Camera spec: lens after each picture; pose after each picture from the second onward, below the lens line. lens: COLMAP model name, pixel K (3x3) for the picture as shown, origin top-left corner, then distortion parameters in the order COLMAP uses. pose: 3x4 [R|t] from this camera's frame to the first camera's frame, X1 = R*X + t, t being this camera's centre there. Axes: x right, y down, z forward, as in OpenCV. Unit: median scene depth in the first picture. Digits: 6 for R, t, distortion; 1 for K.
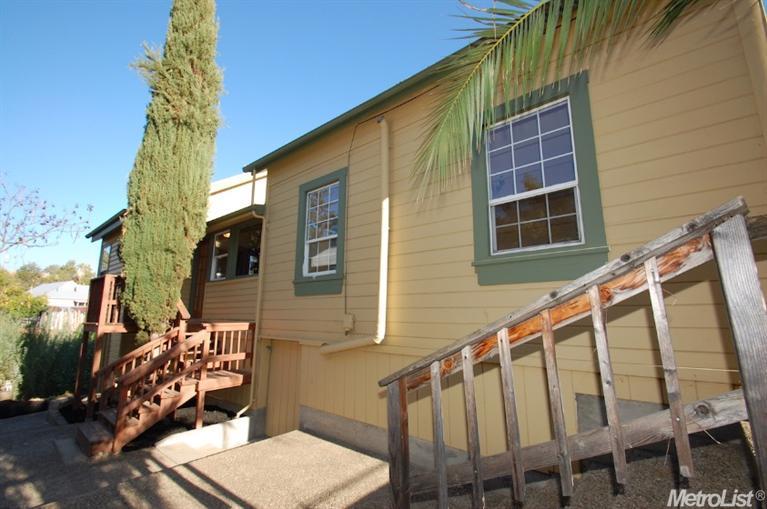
lens RADIAL K [[344.0, 0, 392.3], [0, 344.0, 251.2], [0, 0, 1]] dist [-0.000218, -0.000225]
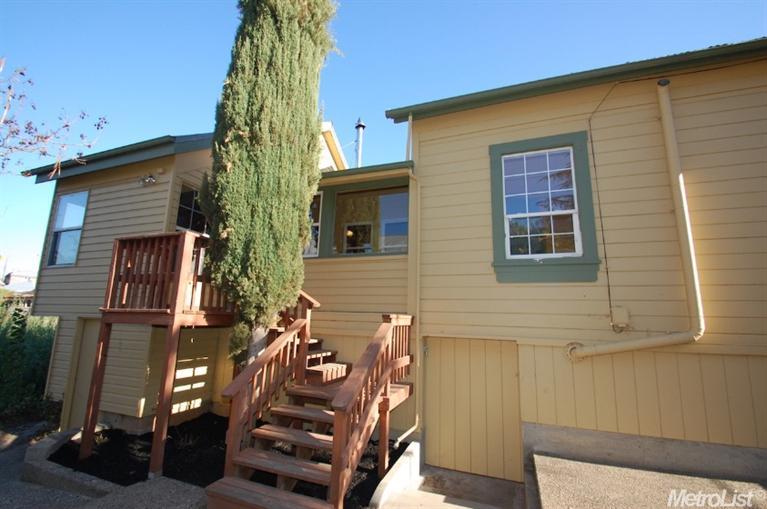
lens RADIAL K [[338.0, 0, 380.1], [0, 338.0, 255.6], [0, 0, 1]] dist [0.009971, -0.014725]
pose [[0.943014, 0.086955, 0.321191, -0.707482], [-0.085950, 0.996149, -0.017334, 0.094444], [-0.321461, -0.011261, 0.946856, 0.319244]]
